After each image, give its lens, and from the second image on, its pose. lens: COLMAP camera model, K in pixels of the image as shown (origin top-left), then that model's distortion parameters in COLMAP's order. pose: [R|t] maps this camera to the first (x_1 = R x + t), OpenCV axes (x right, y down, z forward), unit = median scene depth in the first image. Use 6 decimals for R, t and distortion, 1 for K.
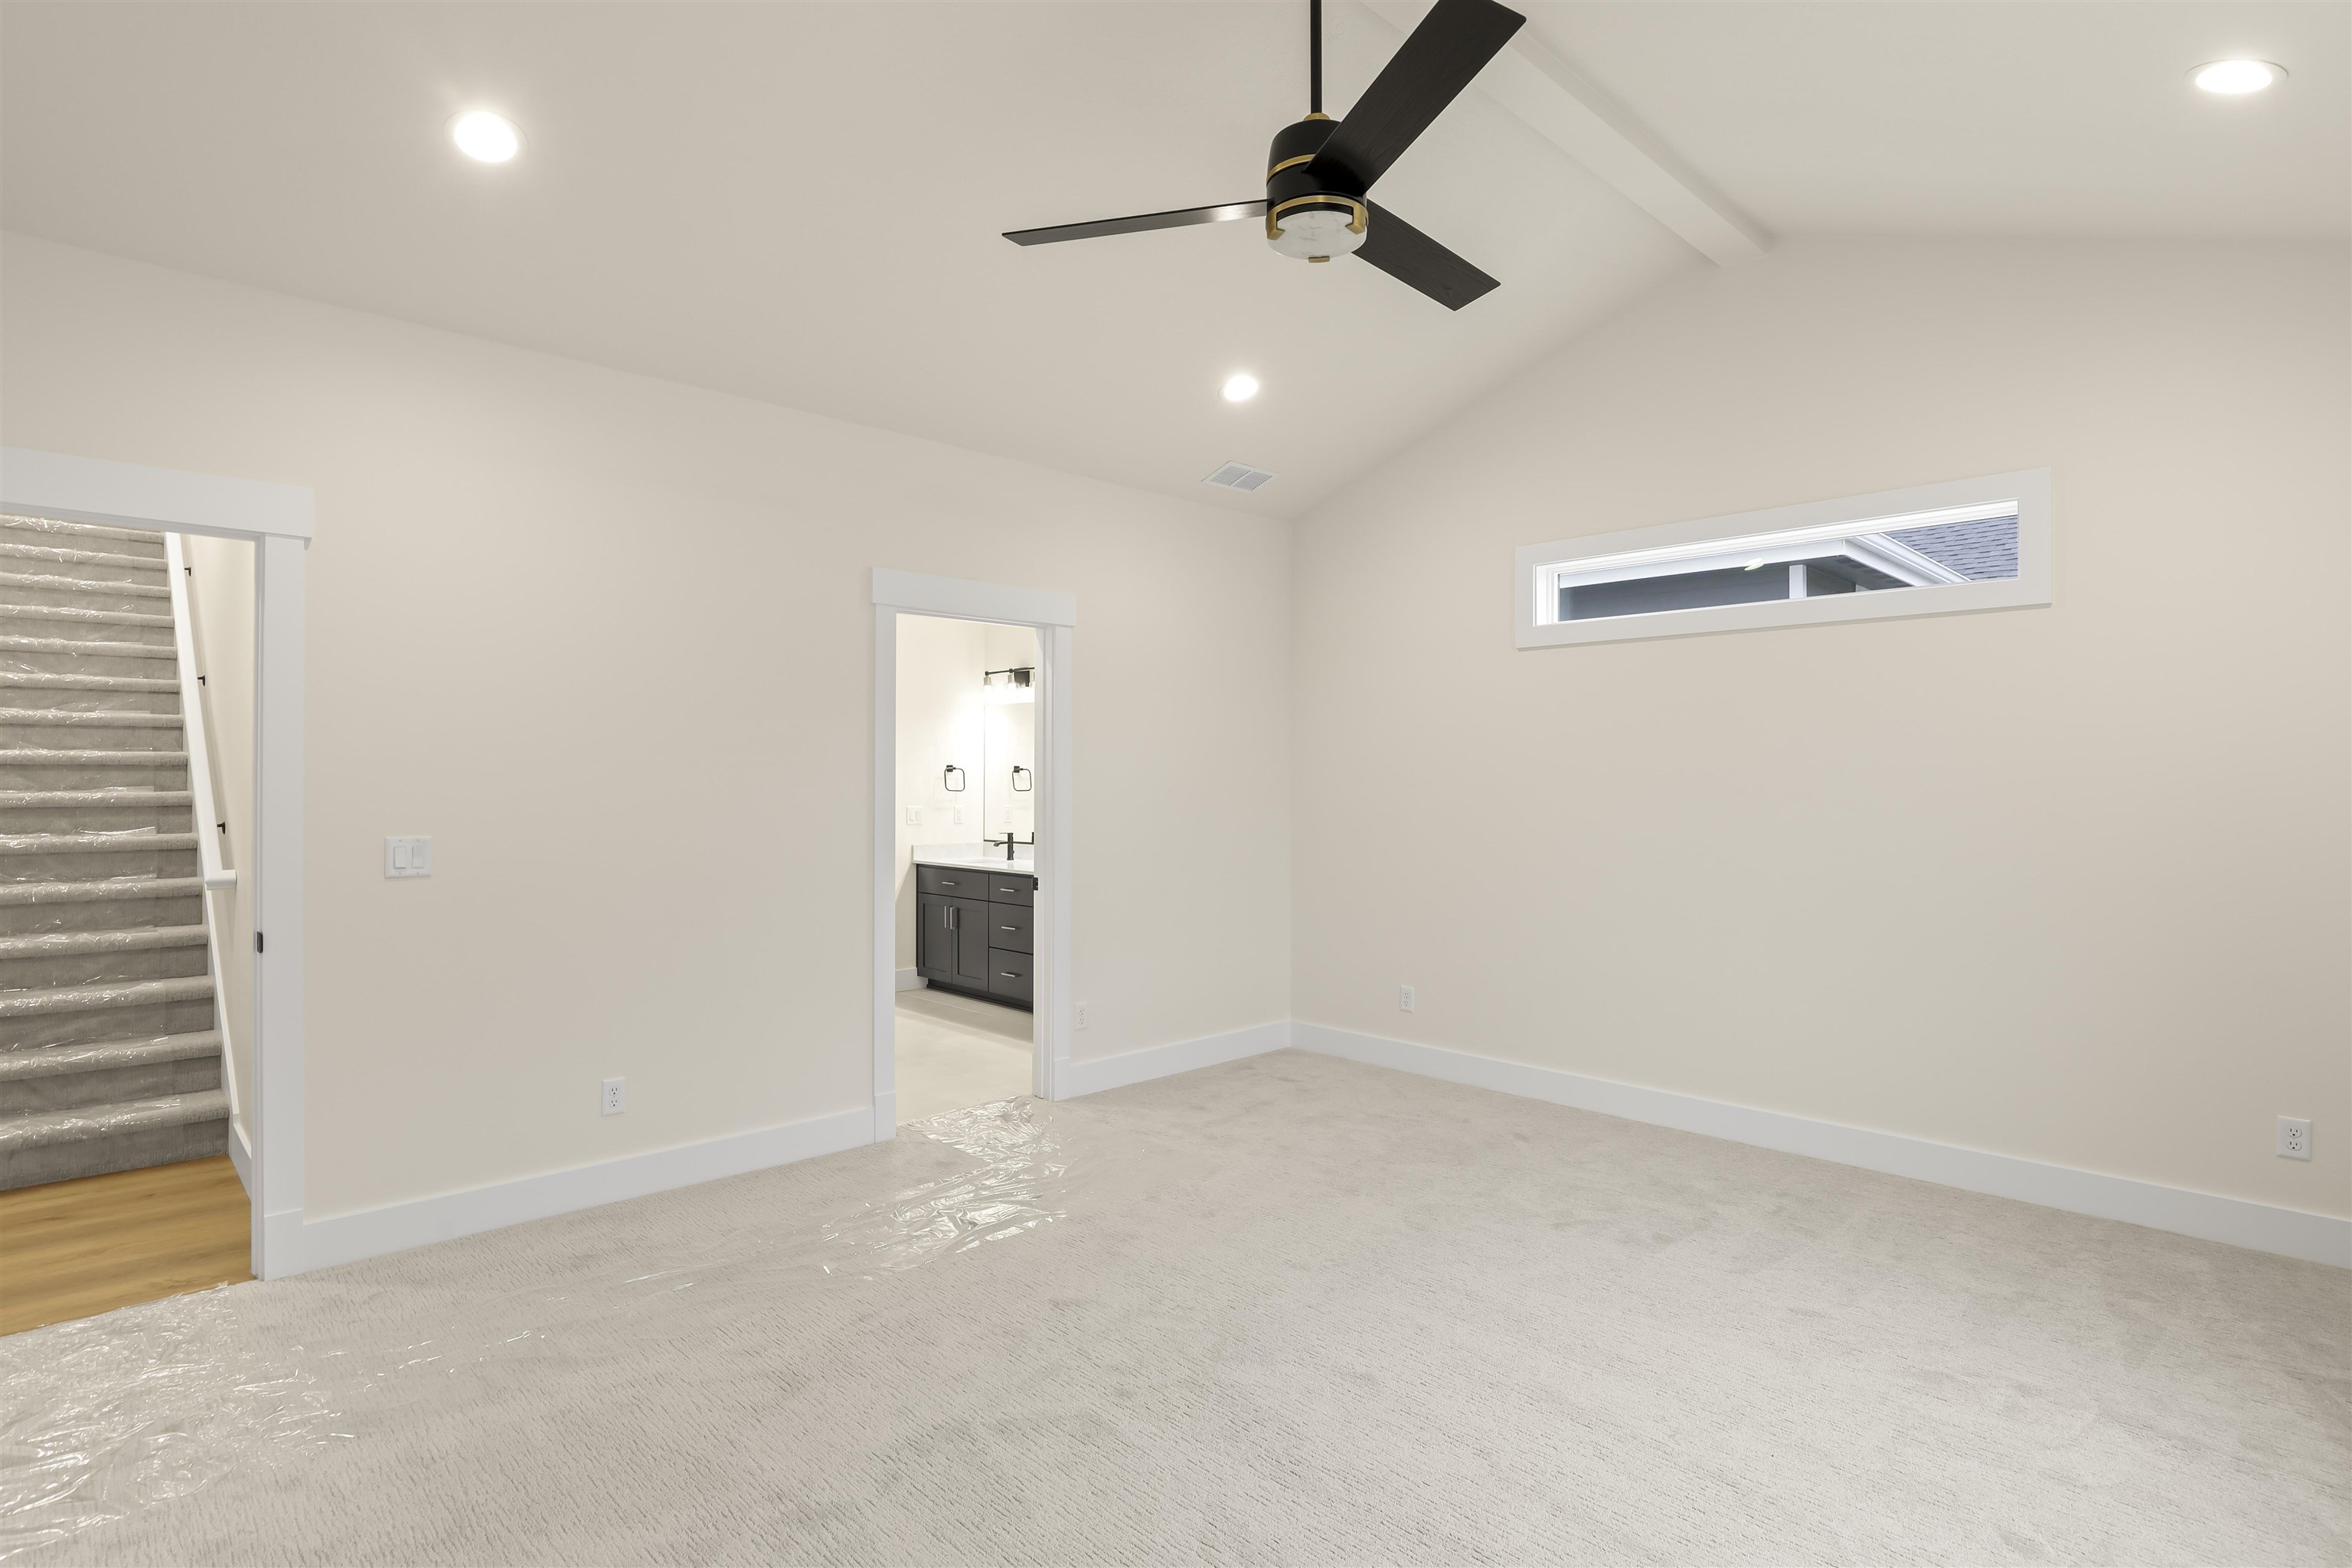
lens RADIAL K [[1188.2, 0, 1176.0], [0, 1188.2, 784.0], [0, 0, 1]] dist [-0.002563, -0.000778]
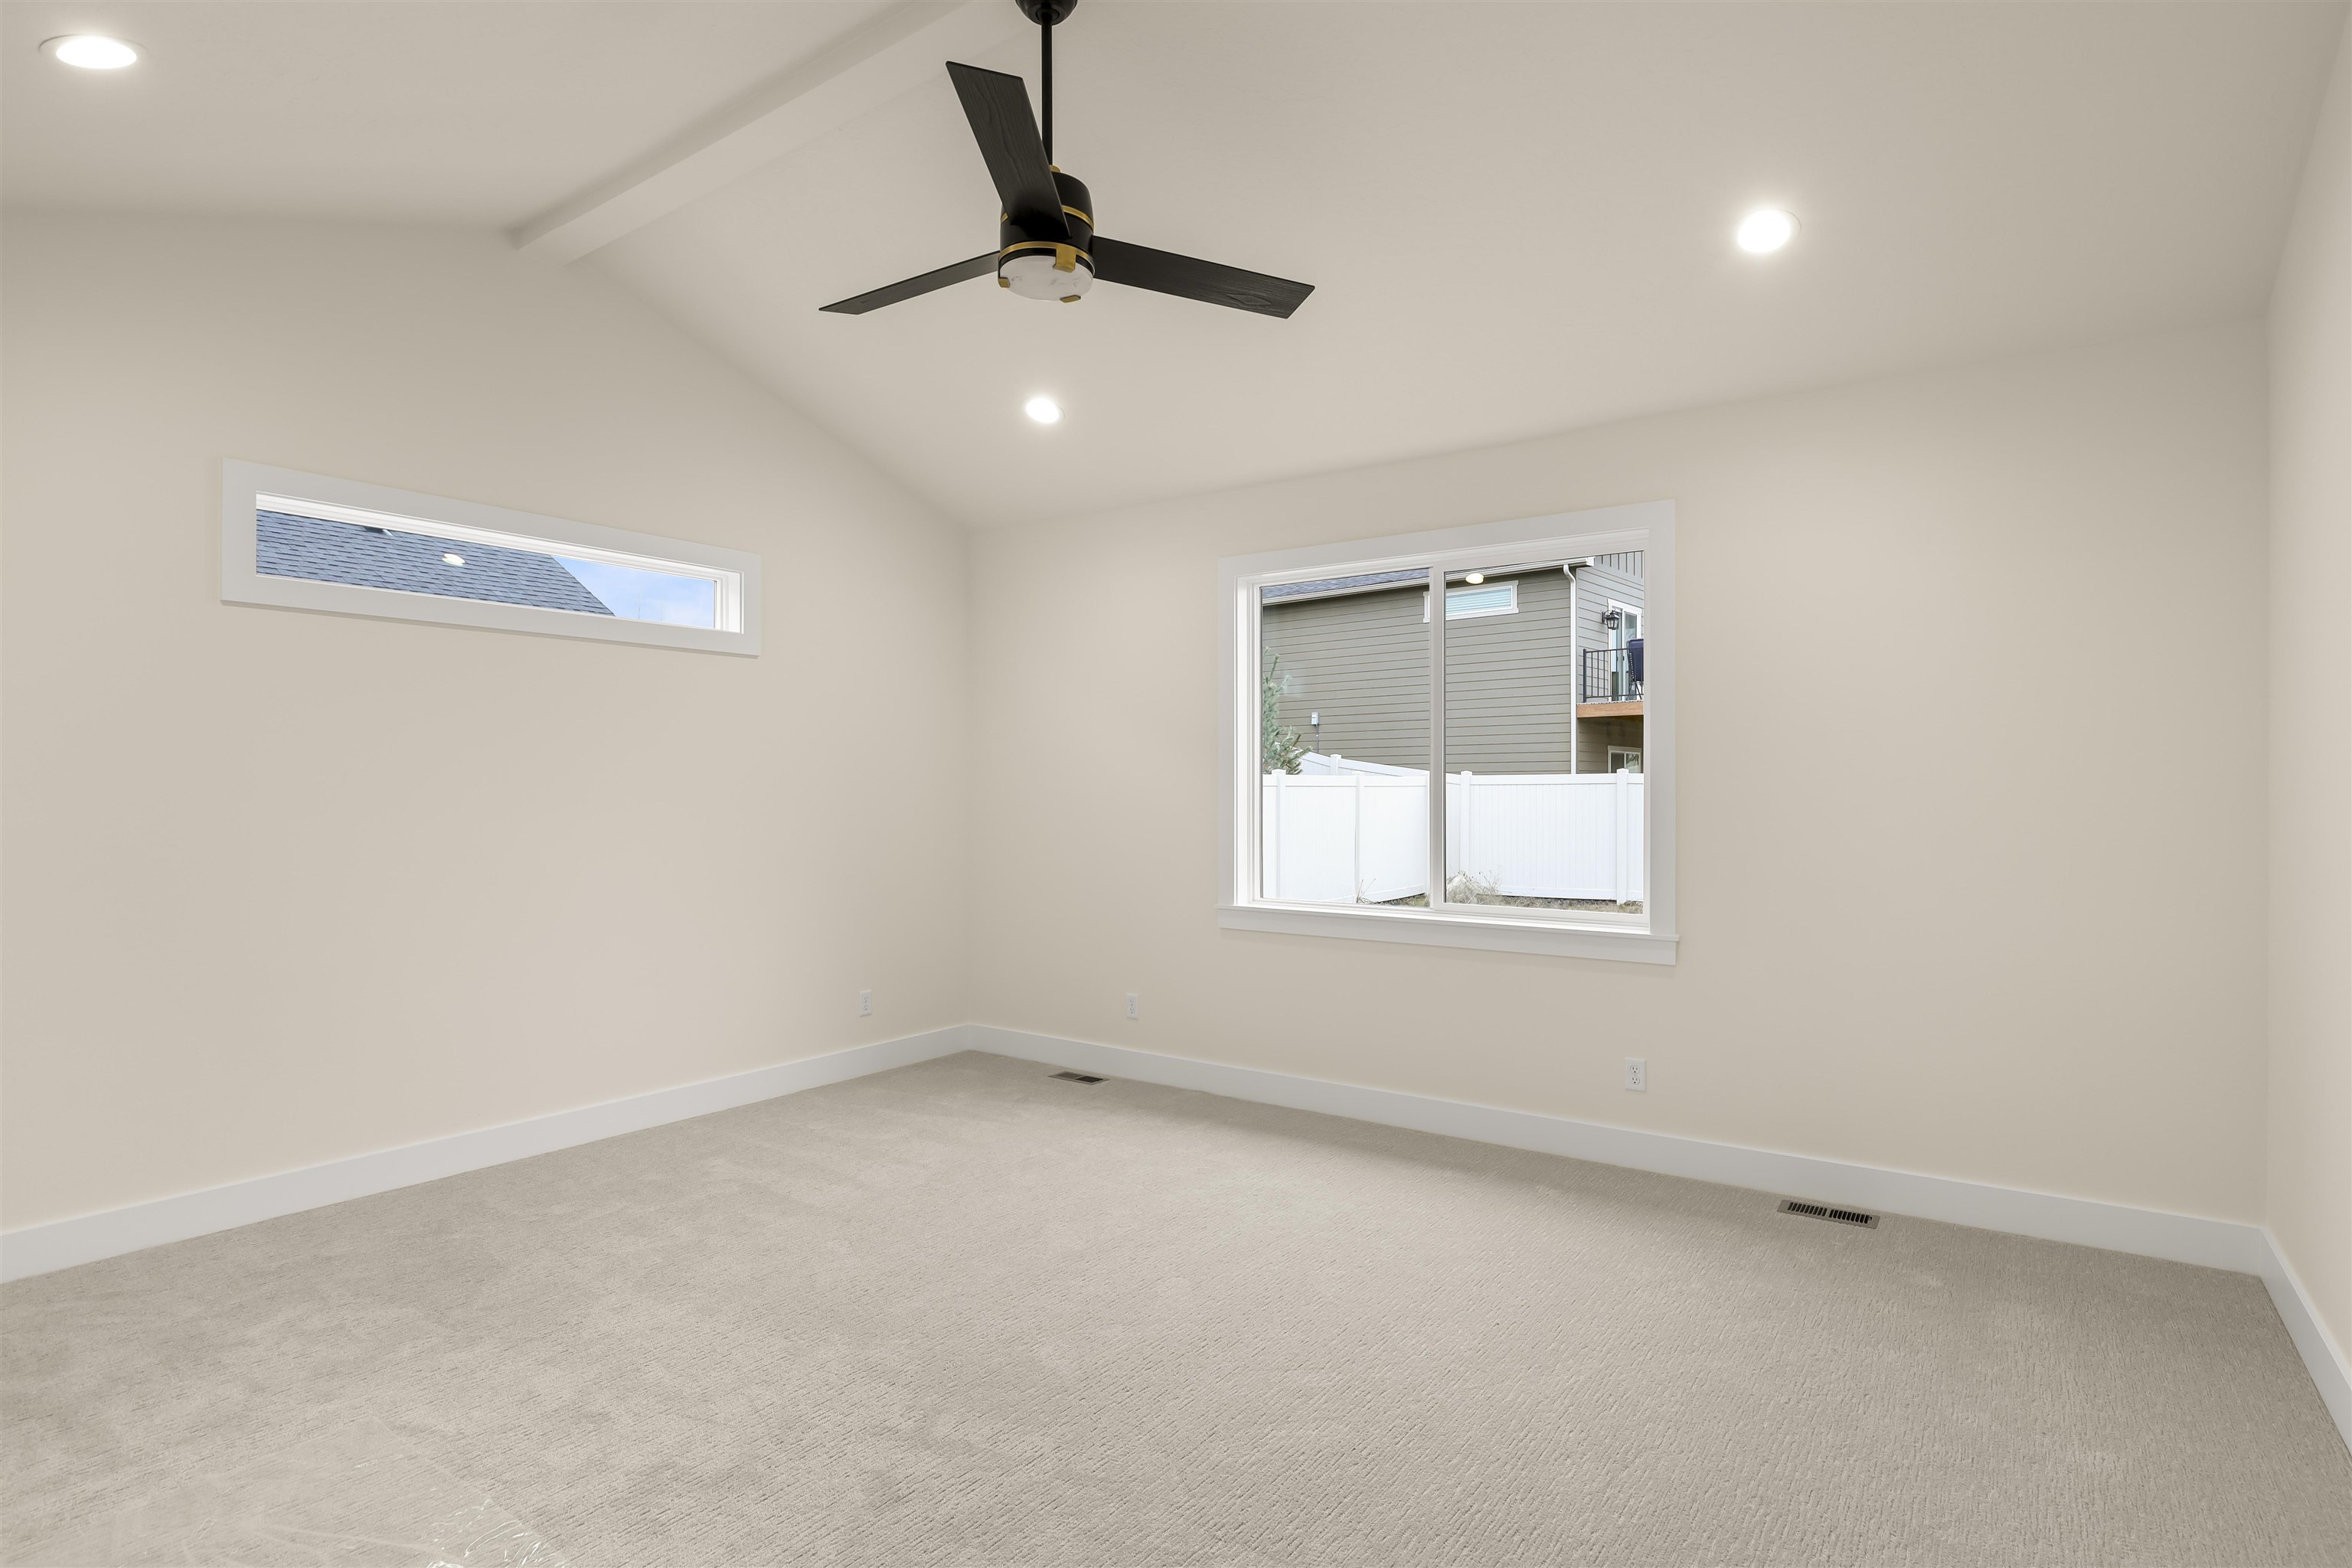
lens RADIAL K [[1188.2, 0, 1176.0], [0, 1188.2, 784.0], [0, 0, 1]] dist [-0.002563, -0.000778]
pose [[-0.187189, 0.003897, 0.982316, -1.184137], [-0.007632, 0.999956, -0.005421, -0.011204], [-0.982294, -0.008512, -0.187151, 1.319738]]
